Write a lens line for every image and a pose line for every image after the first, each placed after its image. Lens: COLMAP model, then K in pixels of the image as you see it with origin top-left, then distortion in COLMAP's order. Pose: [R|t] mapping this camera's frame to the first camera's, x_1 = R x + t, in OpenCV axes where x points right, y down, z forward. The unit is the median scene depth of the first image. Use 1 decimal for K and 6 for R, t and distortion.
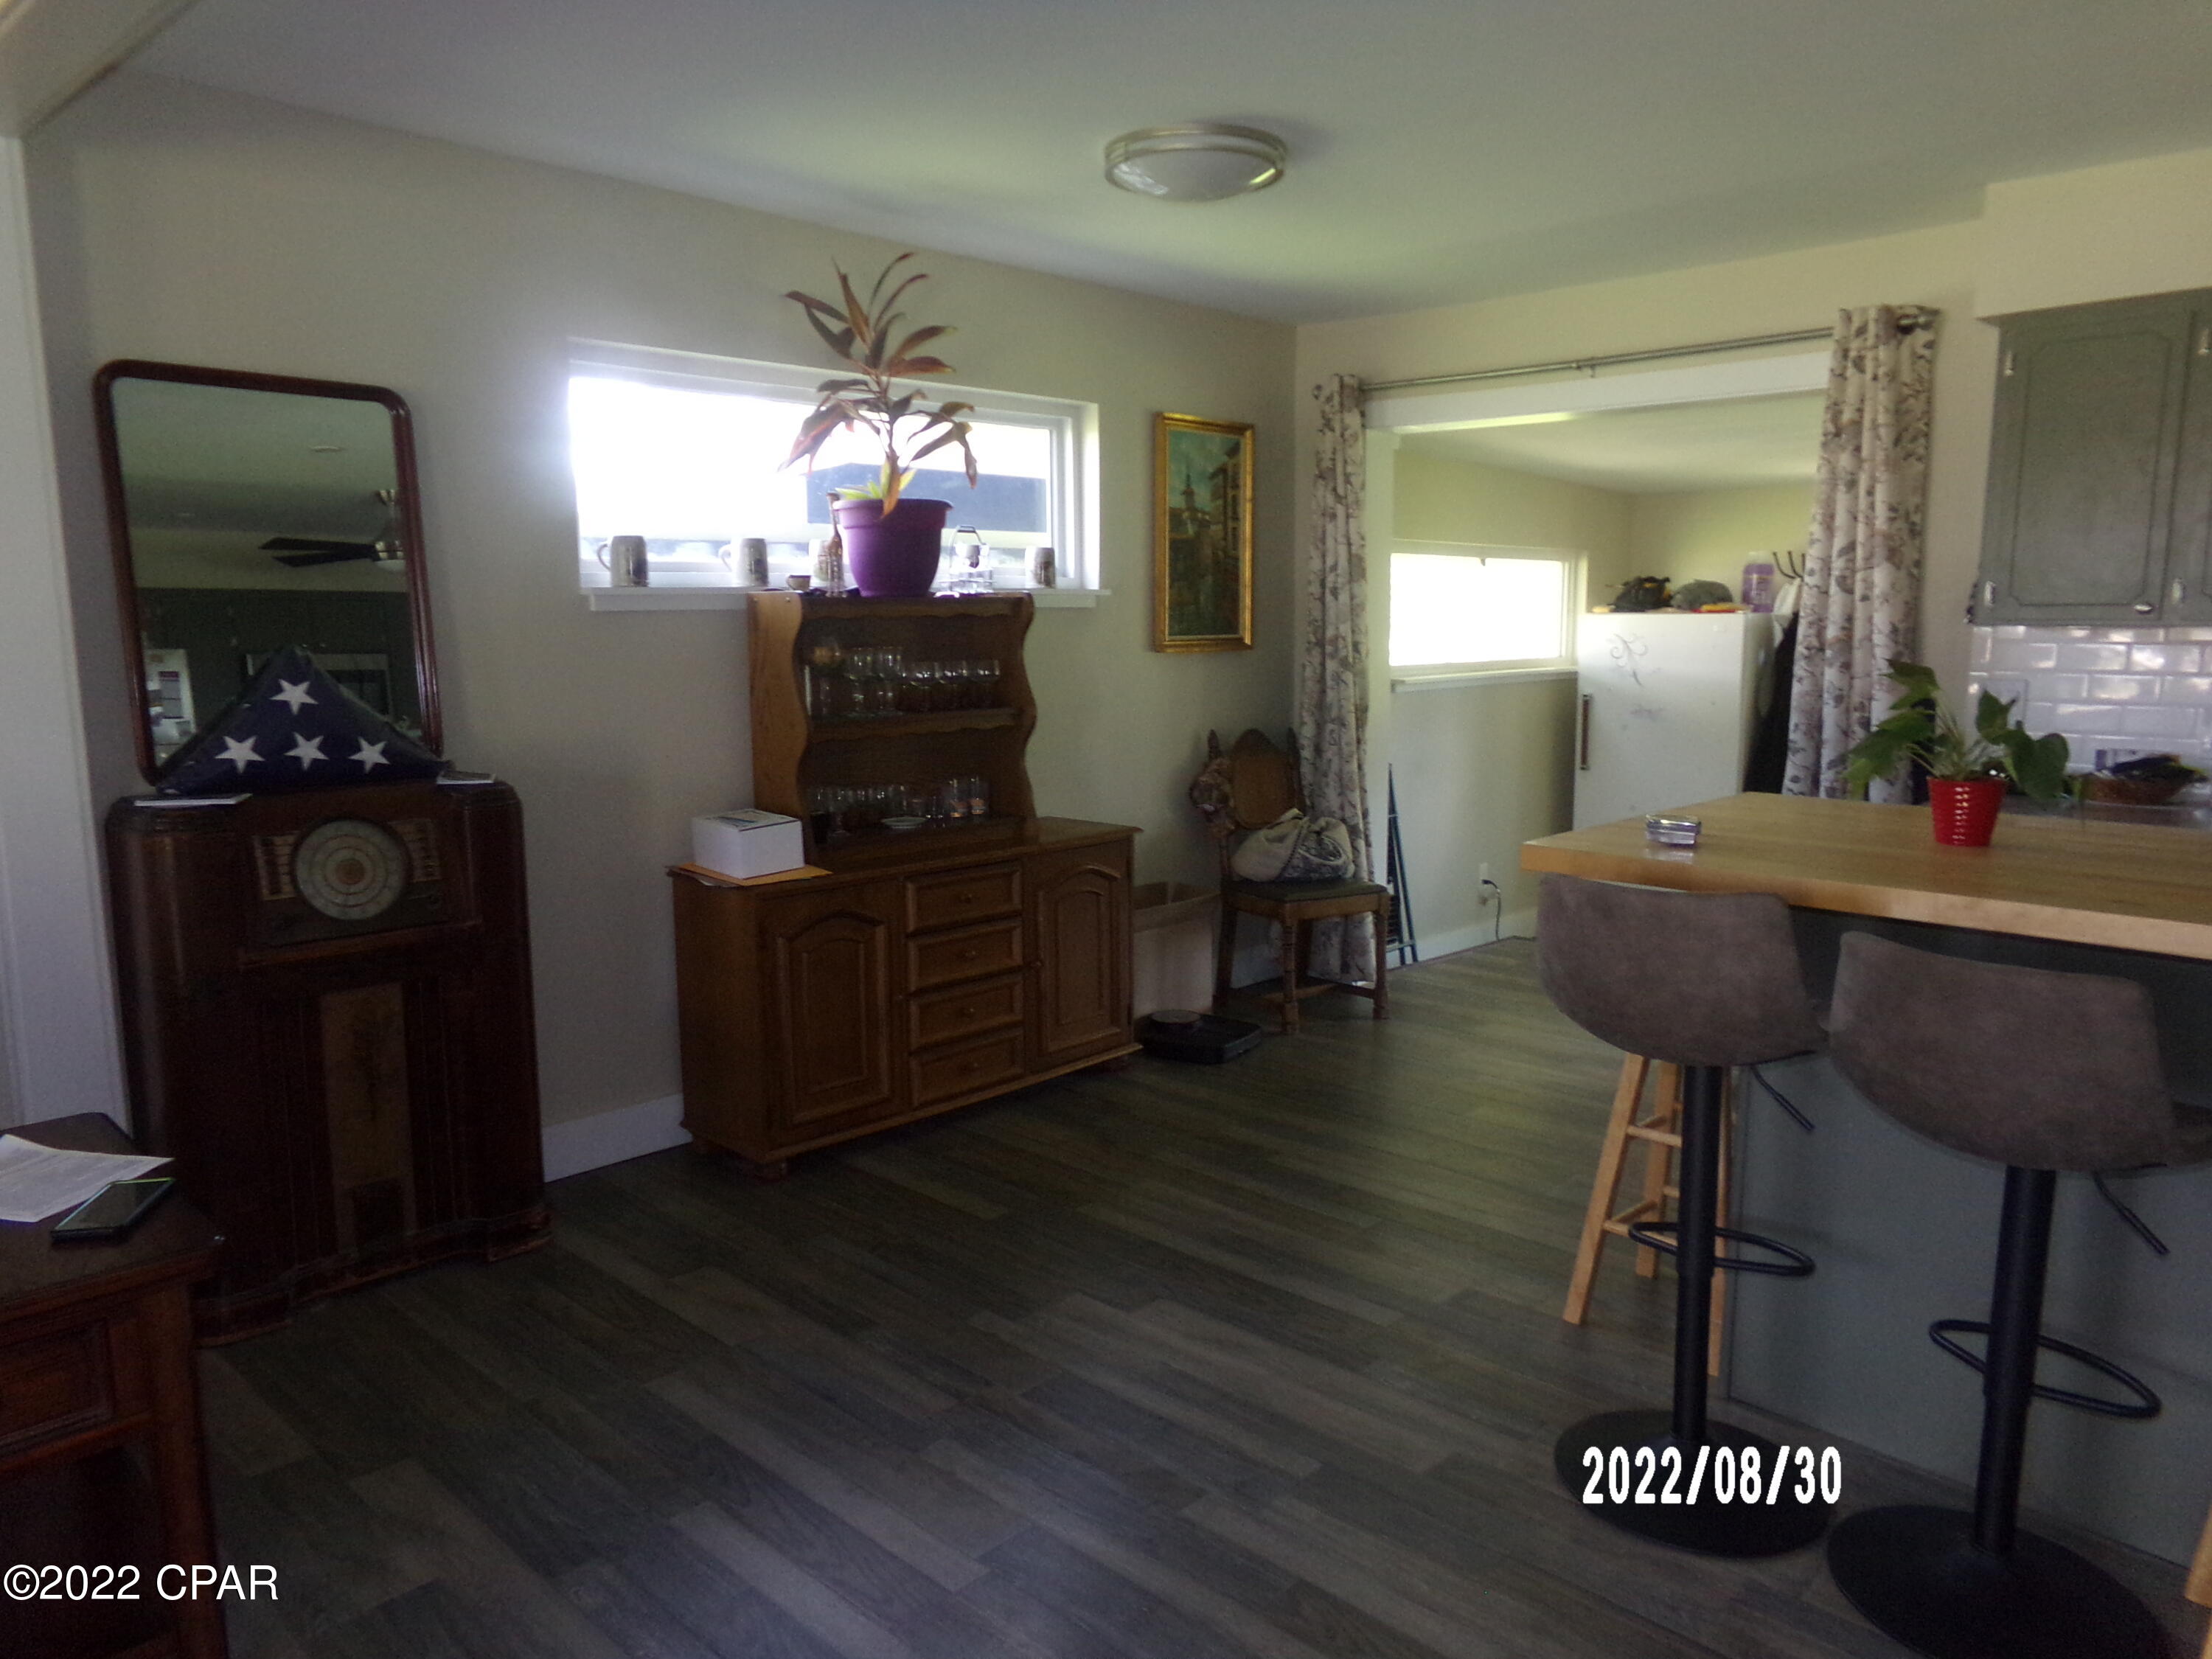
lens RADIAL K [[1556.9, 0, 1072.4], [0, 1556.9, 837.7], [0, 0, 1]] dist [-0.145505, 0.269538]
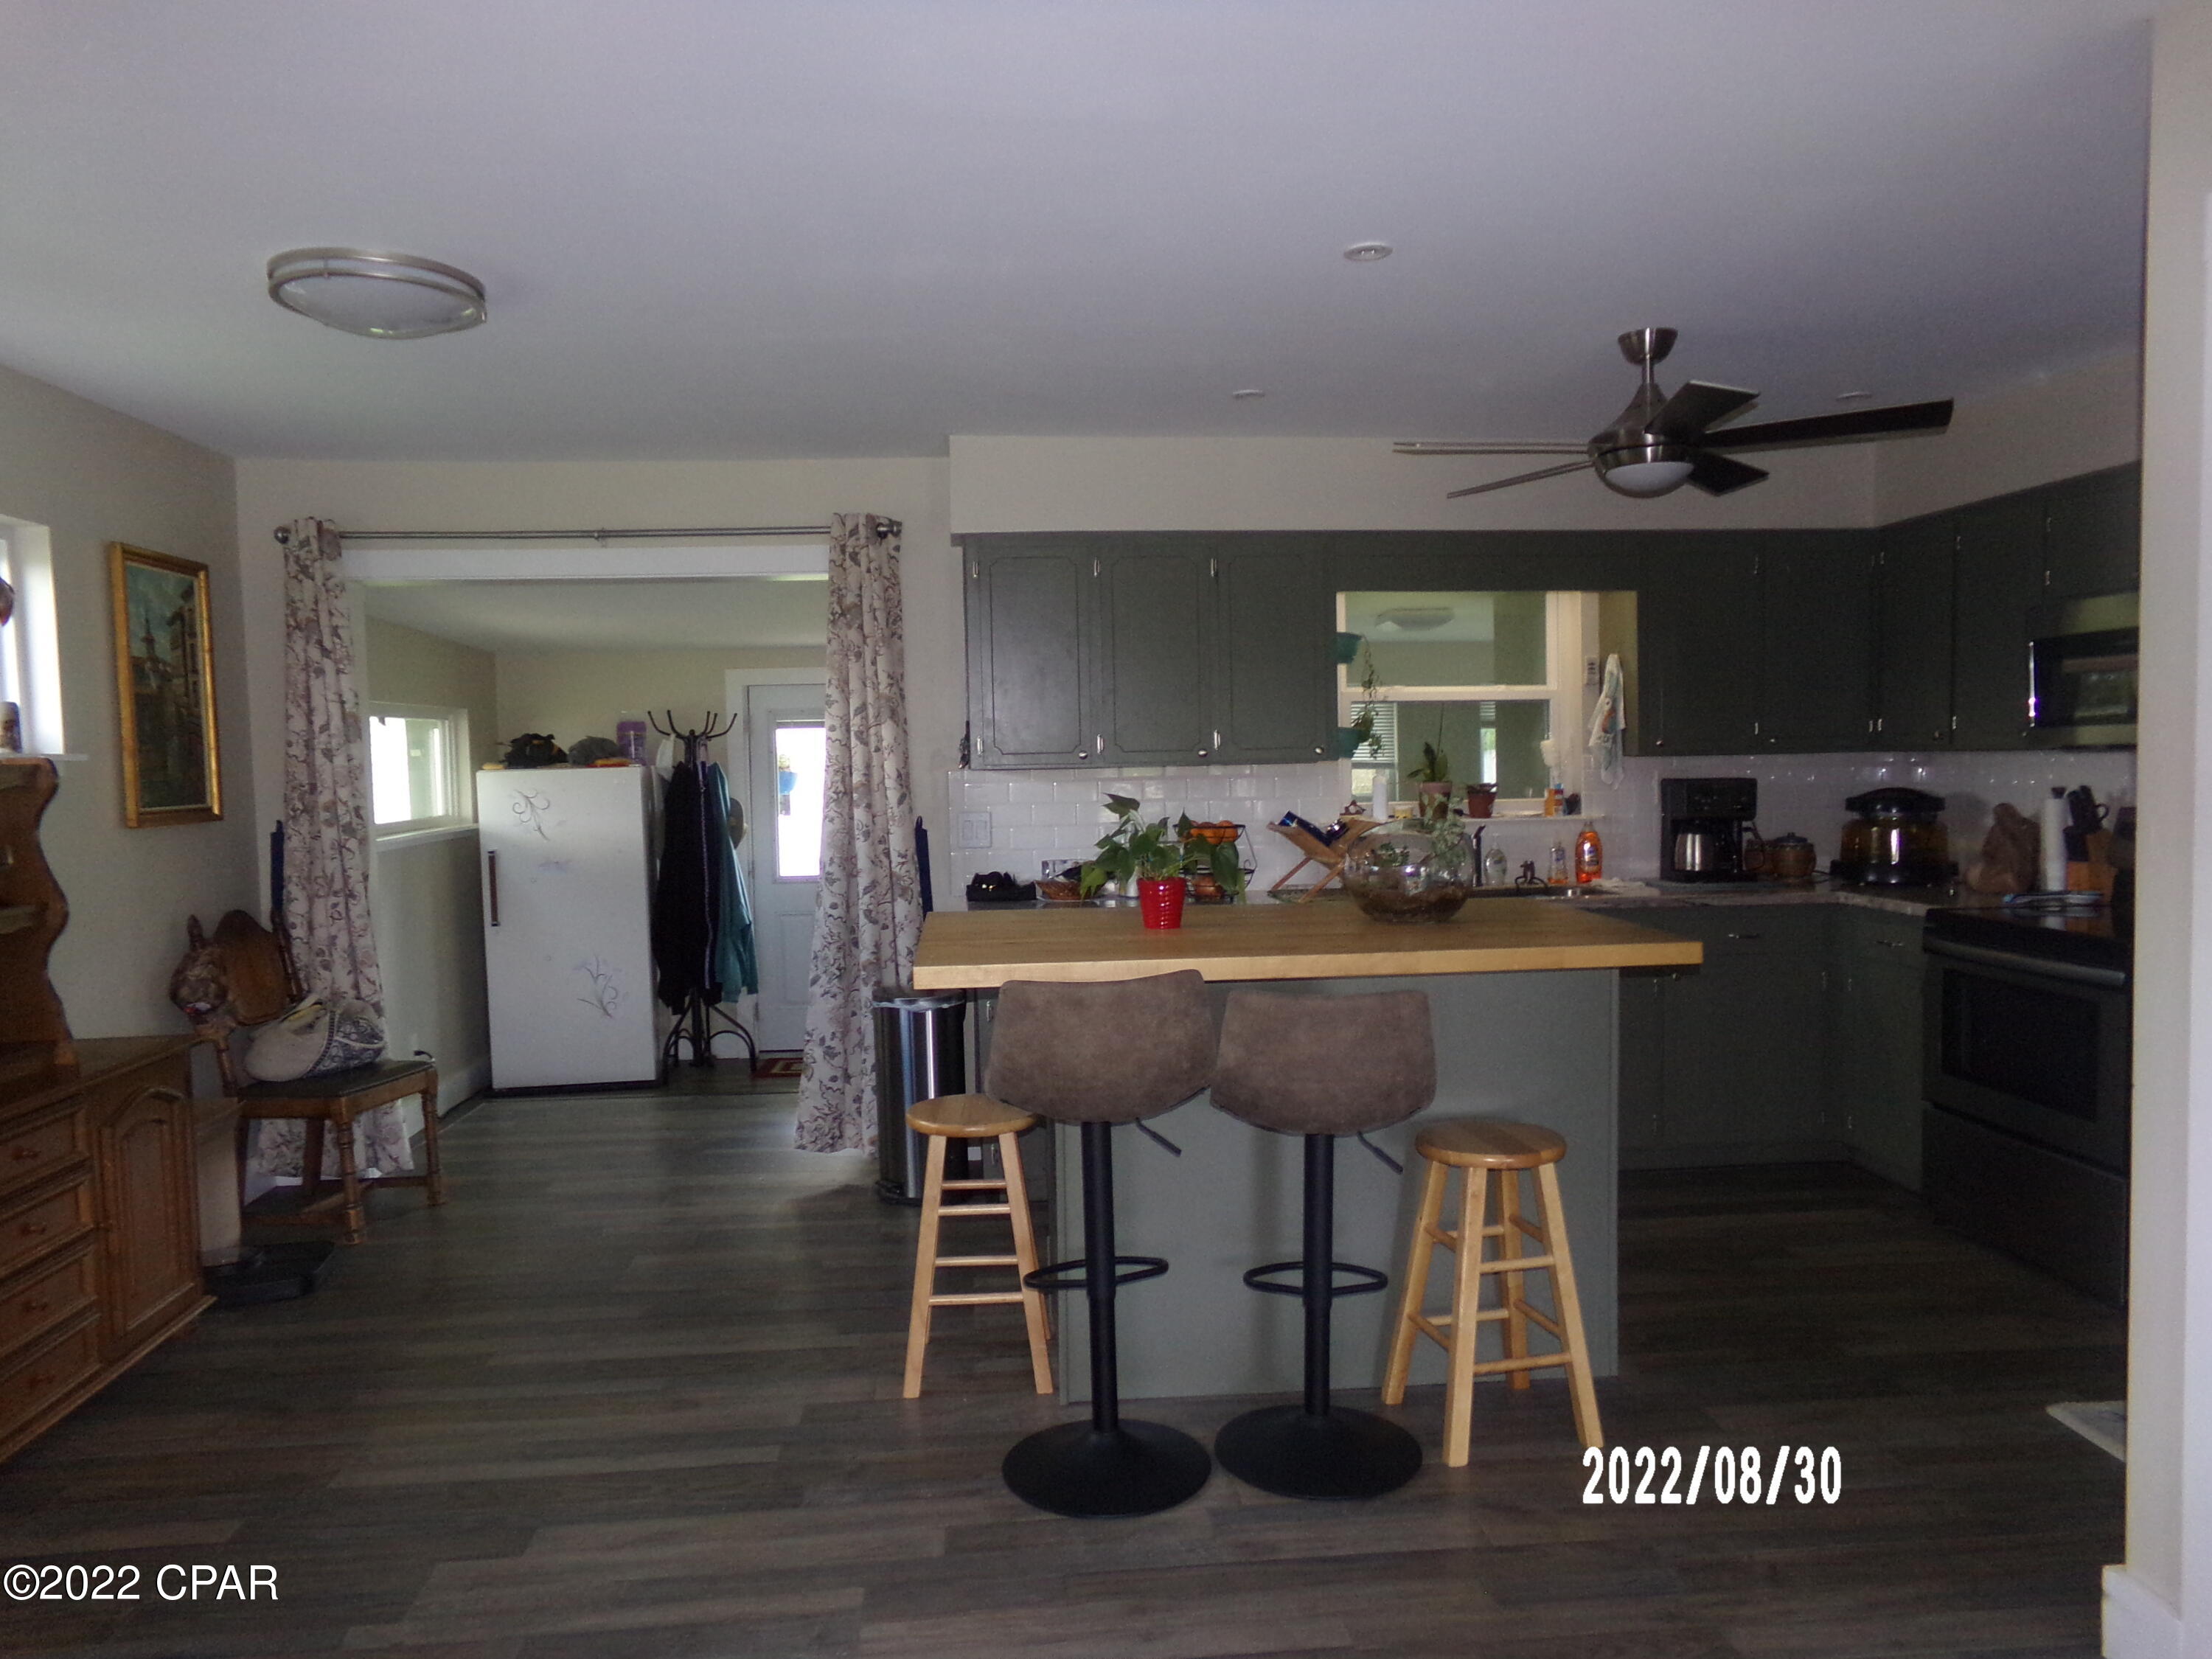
lens RADIAL K [[1549.6, 0, 1095.0], [0, 1549.6, 838.3], [0, 0, 1]] dist [-0.078840, 0.167460]
pose [[0.651289, -0.053562, 0.756937, -0.277938], [0.130147, 0.990610, -0.041885, -0.014034], [-0.747585, 0.125792, 0.652144, 0.085588]]
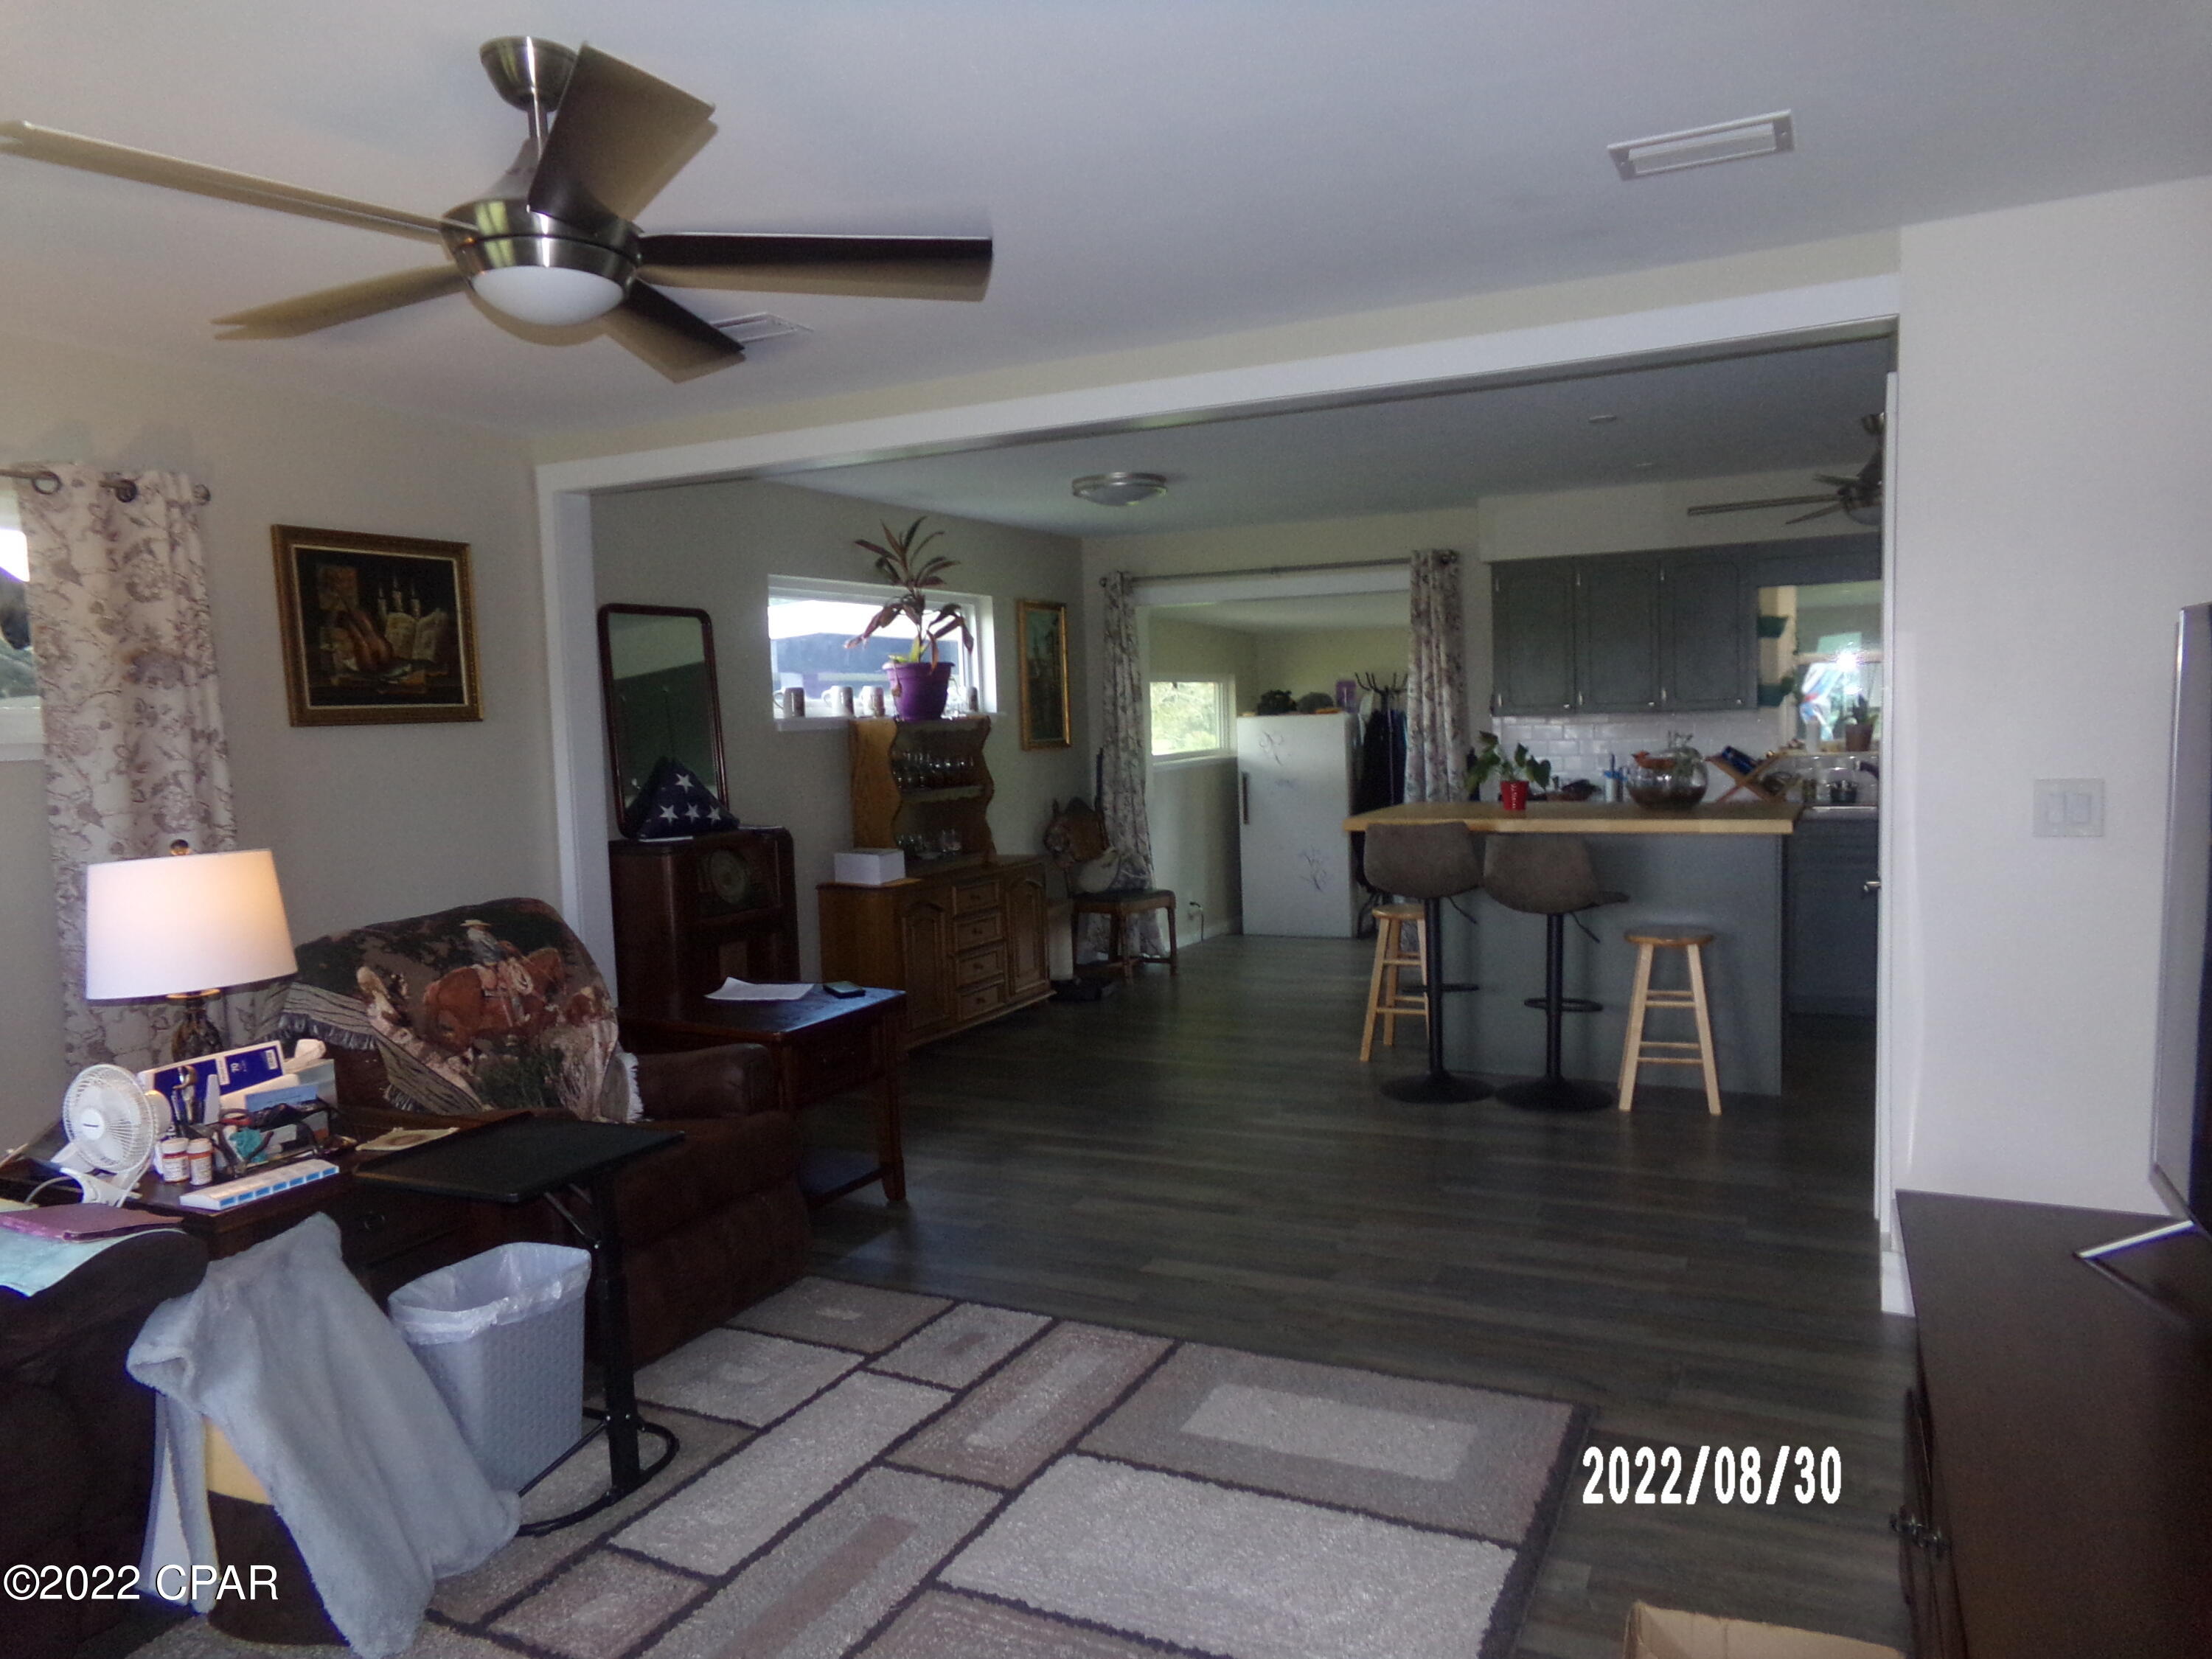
lens RADIAL K [[1549.6, 0, 1095.0], [0, 1549.6, 838.3], [0, 0, 1]] dist [-0.078840, 0.167460]
pose [[0.950624, -0.052233, 0.305919, -0.428003], [0.074378, 0.995352, -0.061178, 0.082424], [-0.301301, 0.080910, 0.950090, -0.593038]]
